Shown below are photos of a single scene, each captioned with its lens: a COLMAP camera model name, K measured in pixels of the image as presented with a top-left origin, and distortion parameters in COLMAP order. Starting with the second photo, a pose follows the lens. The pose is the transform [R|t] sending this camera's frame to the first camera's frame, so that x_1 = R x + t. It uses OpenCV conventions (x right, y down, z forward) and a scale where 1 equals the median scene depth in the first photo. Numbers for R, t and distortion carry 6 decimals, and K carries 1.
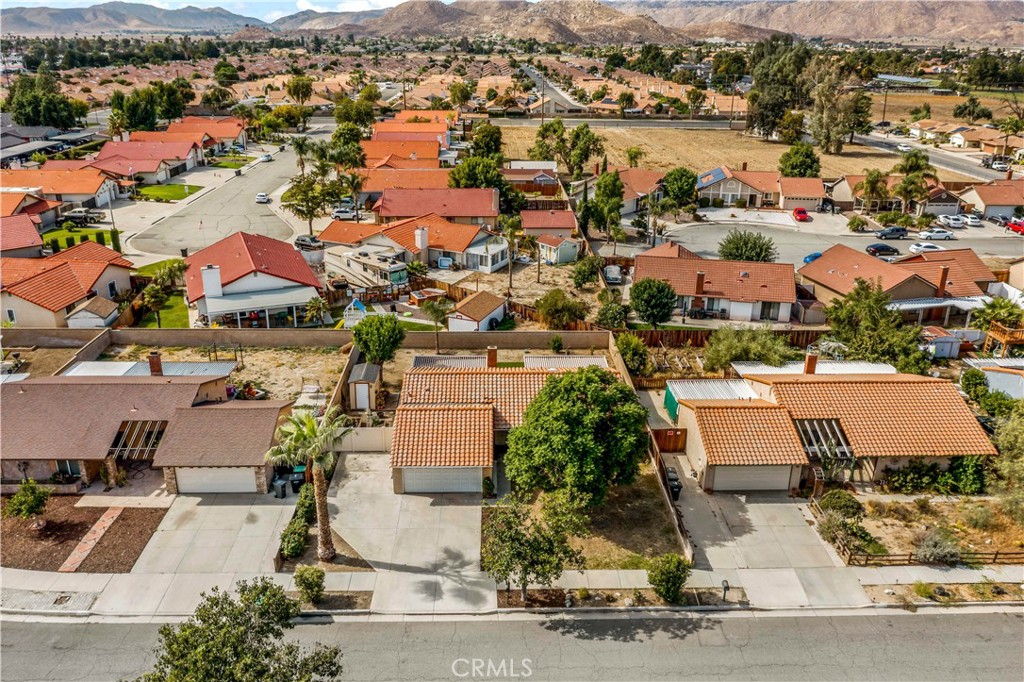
lens RADIAL K [[811.0, 0, 512.0], [0, 811.0, 341.0], [0, 0, 1]] dist [-0.013832, -0.004252]
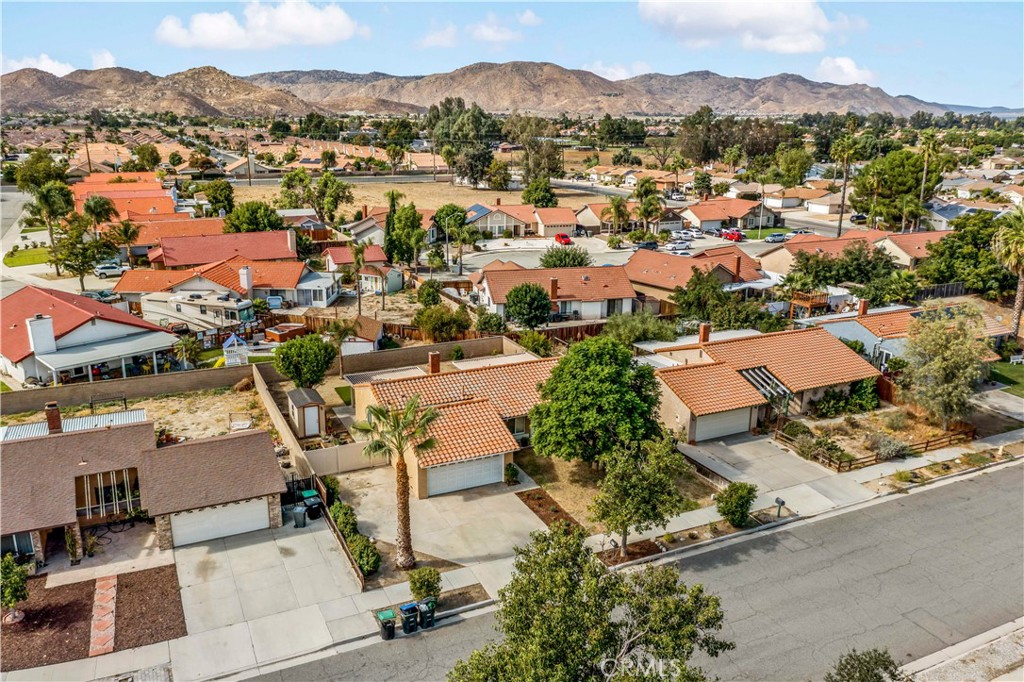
lens RADIAL K [[811.0, 0, 512.0], [0, 811.0, 341.0], [0, 0, 1]] dist [-0.013832, -0.004252]
pose [[0.910986, -0.113605, 0.396482, -0.266259], [0.146727, 0.987695, -0.054125, 0.049728], [-0.385454, 0.107482, 0.916446, 0.055825]]
